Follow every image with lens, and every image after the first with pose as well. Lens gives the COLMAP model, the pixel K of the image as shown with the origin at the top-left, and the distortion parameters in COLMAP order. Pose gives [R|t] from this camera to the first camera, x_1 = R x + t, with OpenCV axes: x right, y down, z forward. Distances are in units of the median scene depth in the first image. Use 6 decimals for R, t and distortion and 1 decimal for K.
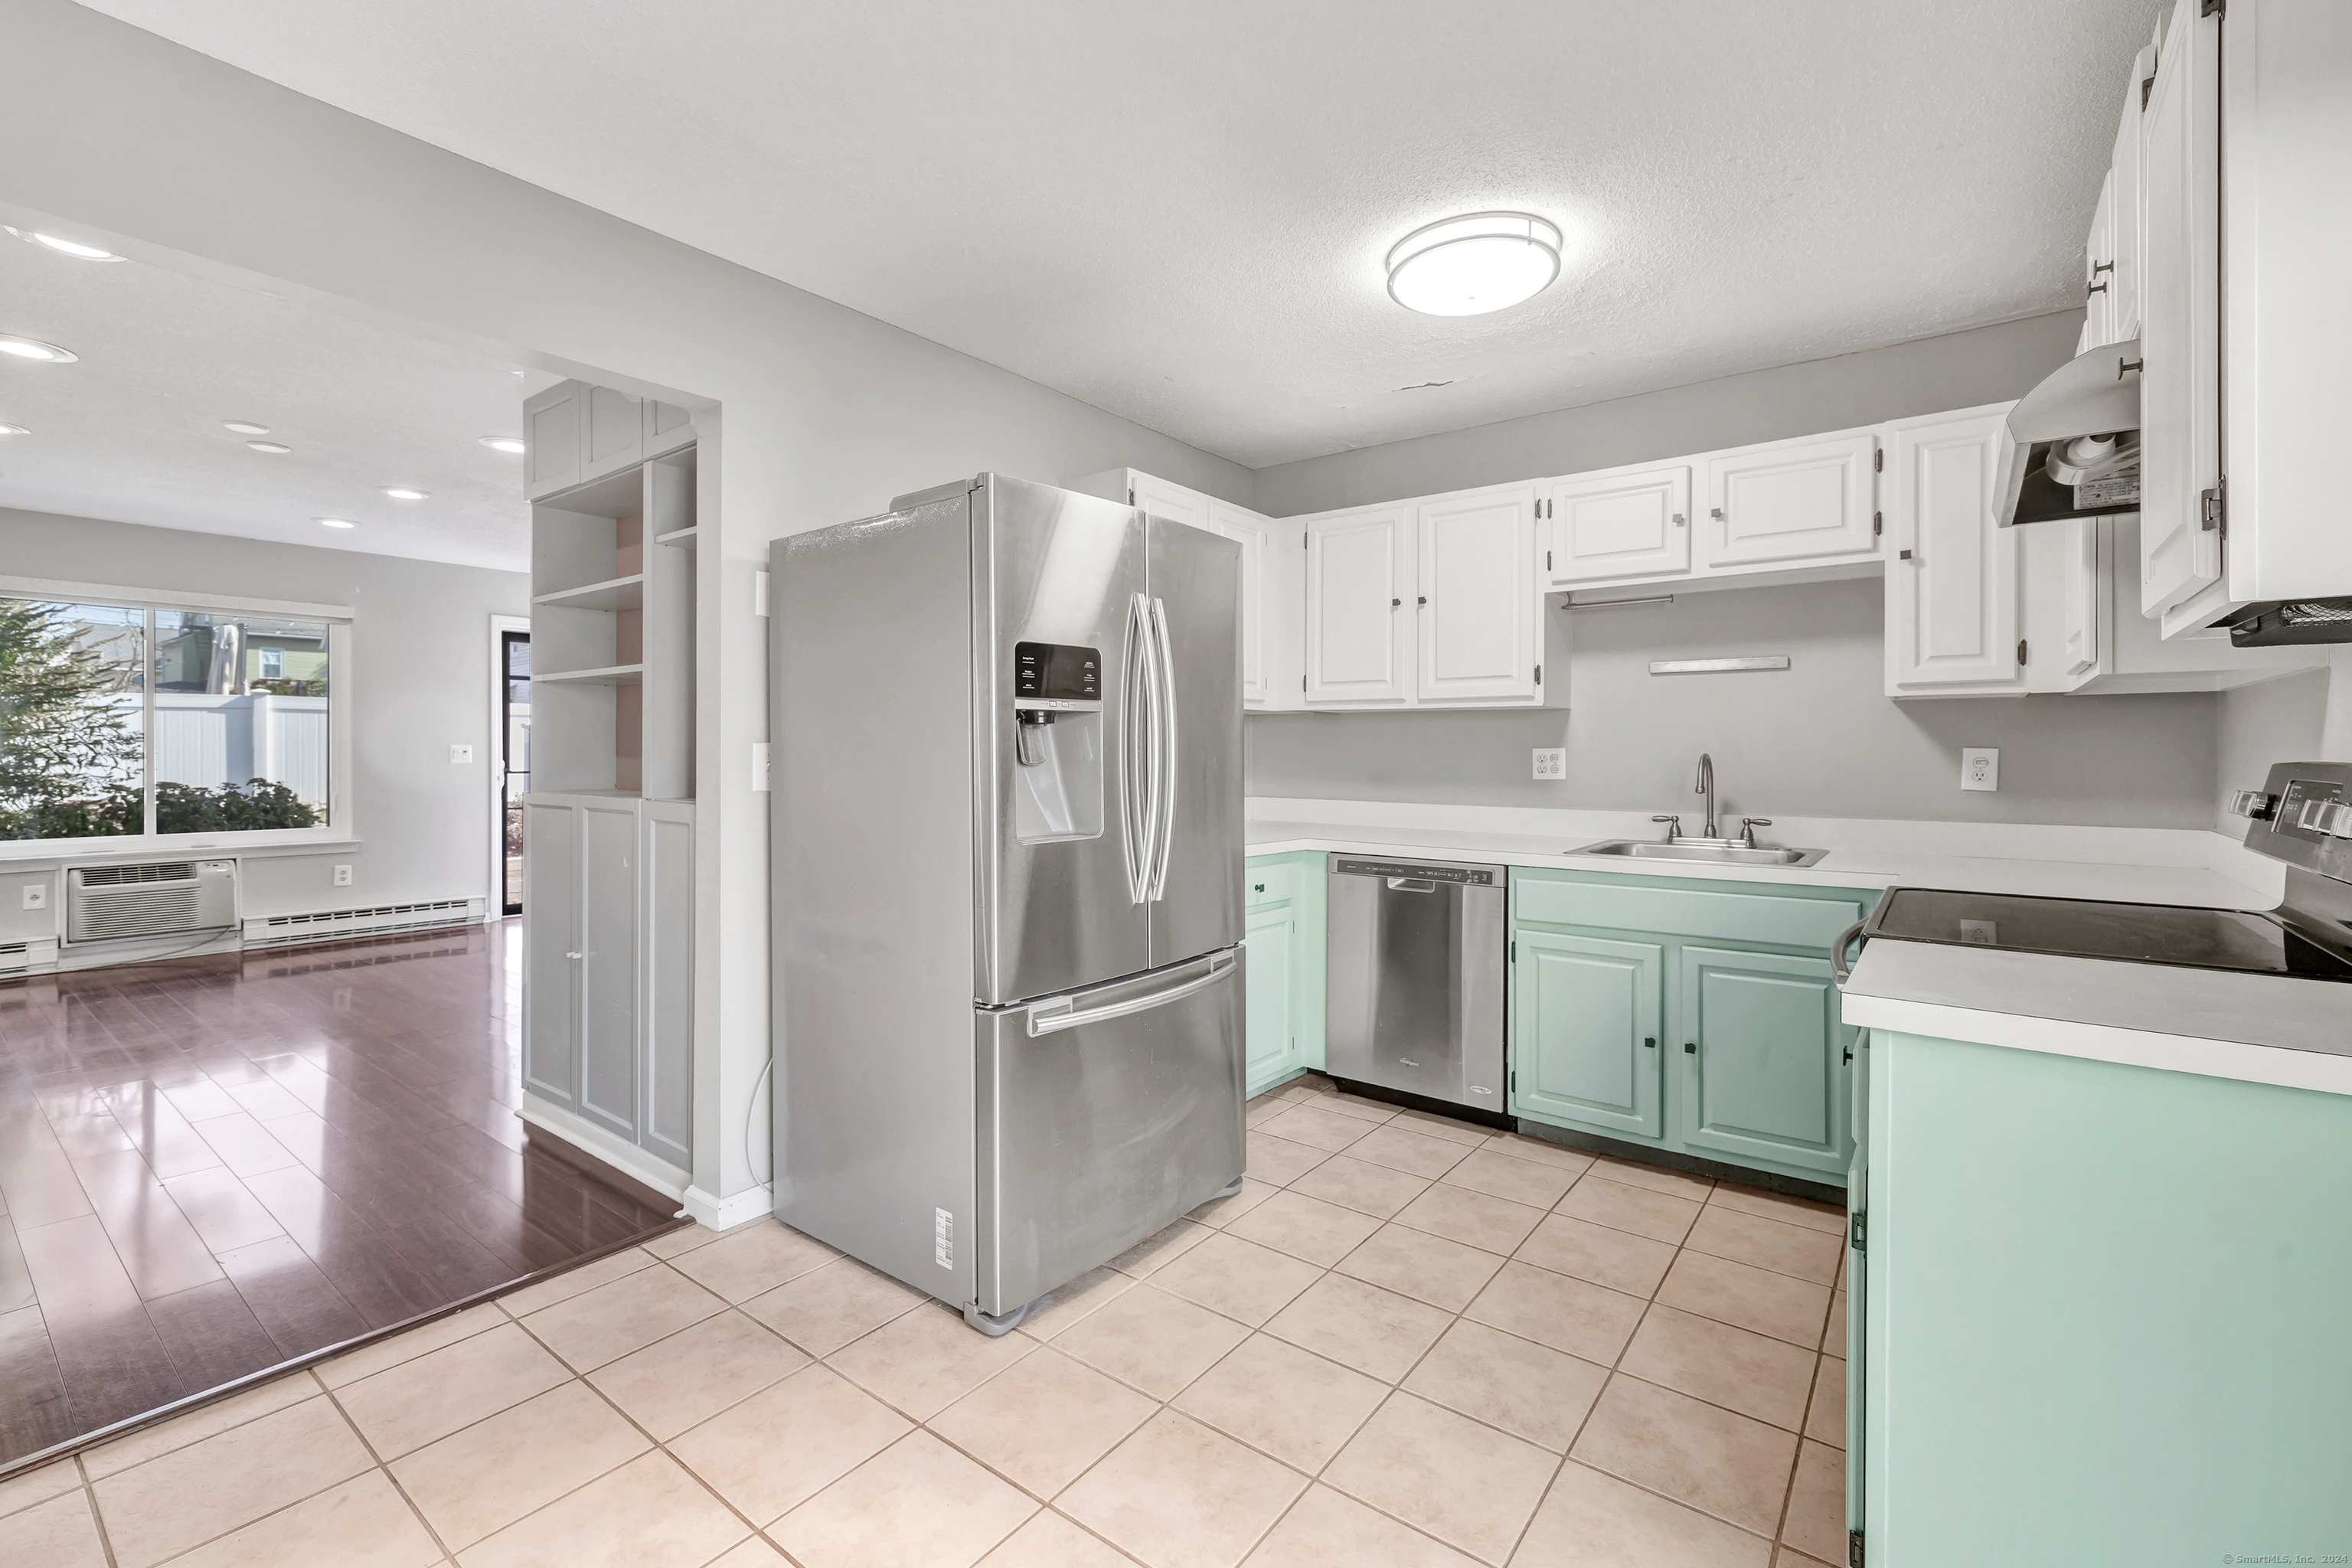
lens RADIAL K [[979.4, 0, 1121.7], [0, 979.4, 755.5], [0, 0, 1]] dist [0.020834, -0.000092]
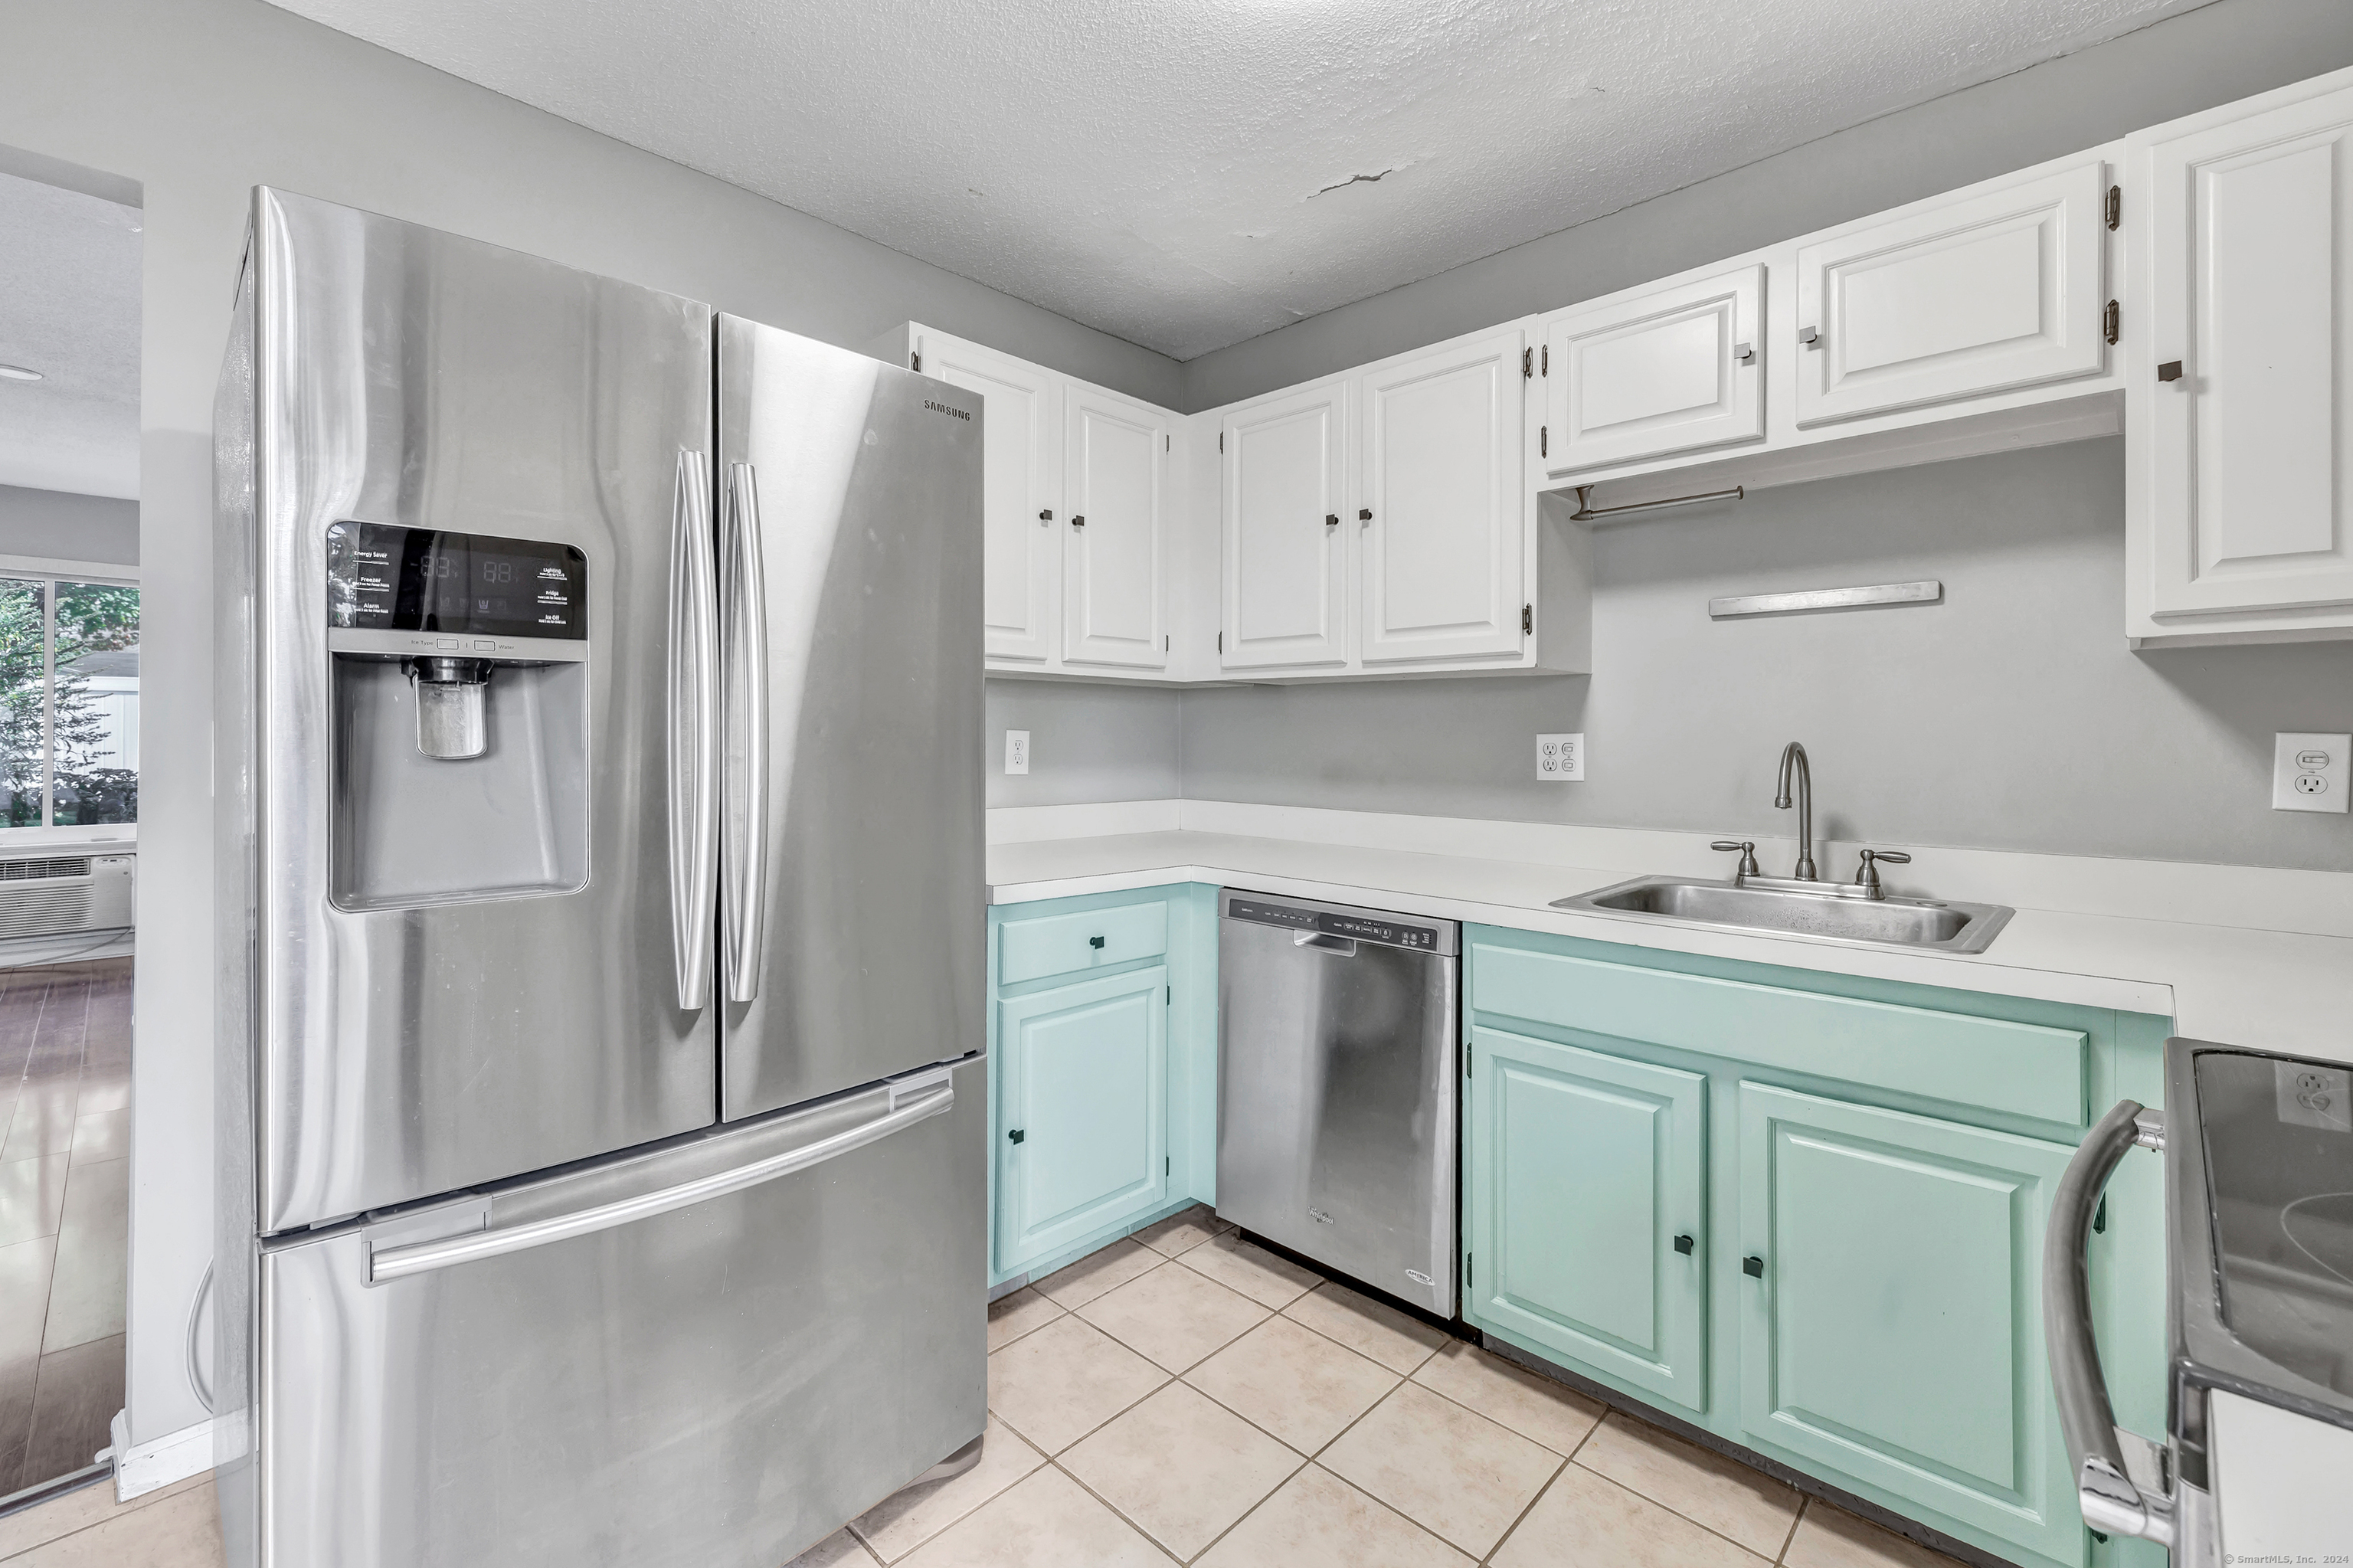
lens RADIAL K [[1019.9, 0, 1114.4], [0, 1019.9, 736.7], [0, 0, 1]] dist [0.012541, -0.000033]
pose [[0.995752, 0.002028, -0.092059, 0.236237], [-0.002664, 0.999973, -0.006779, 0.000043], [0.092043, 0.006996, 0.995730, 0.338347]]
